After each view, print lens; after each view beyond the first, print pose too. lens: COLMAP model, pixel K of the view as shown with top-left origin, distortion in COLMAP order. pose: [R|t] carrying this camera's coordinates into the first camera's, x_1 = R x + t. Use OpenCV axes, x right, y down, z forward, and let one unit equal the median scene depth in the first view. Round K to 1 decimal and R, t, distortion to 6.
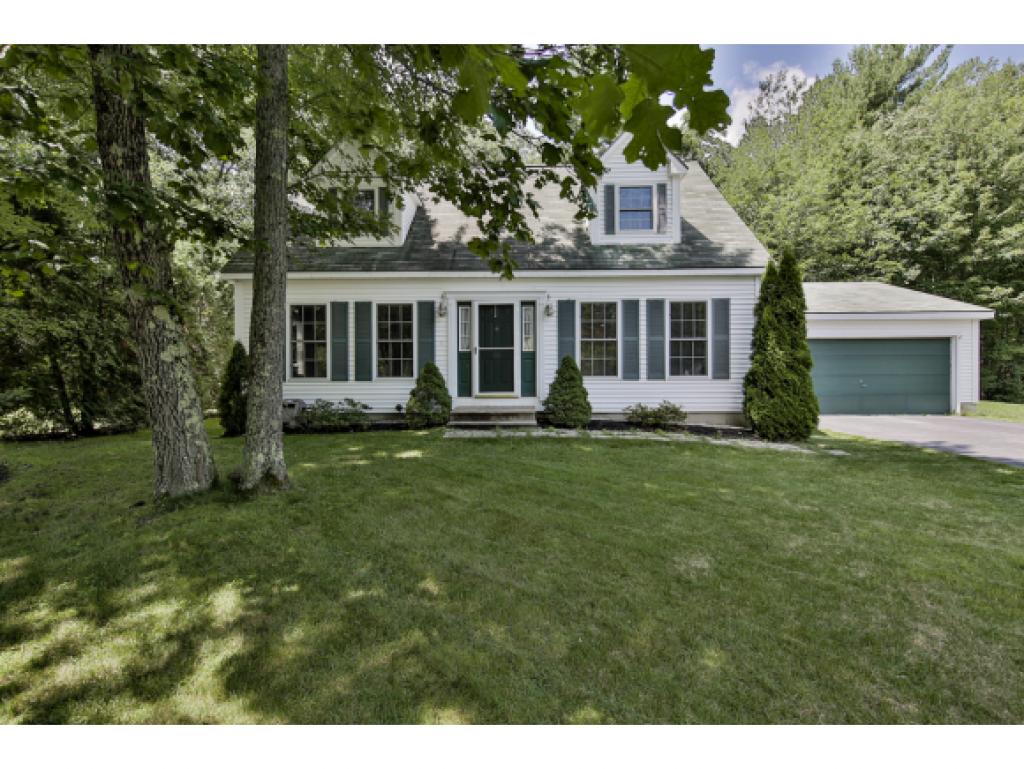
lens RADIAL K [[428.6, 0, 515.3], [0, 428.6, 384.8], [0, 0, 1]] dist [-0.003932, -0.000065]
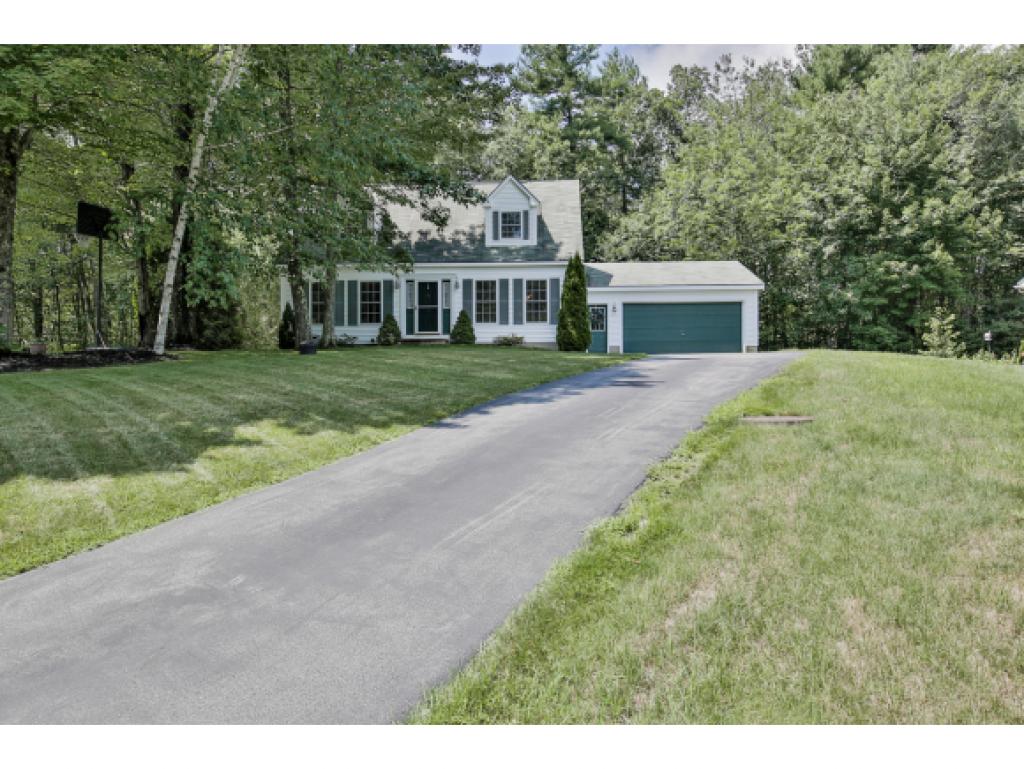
lens RADIAL K [[688.6, 0, 510.2], [0, 688.6, 384.5], [0, 0, 1]] dist [0.004881, -0.000790]
pose [[0.999709, -0.000366, -0.024124, 0.363099], [-0.000270, 0.999652, -0.026391, 0.308484], [0.024125, 0.026389, 0.999361, -1.811277]]
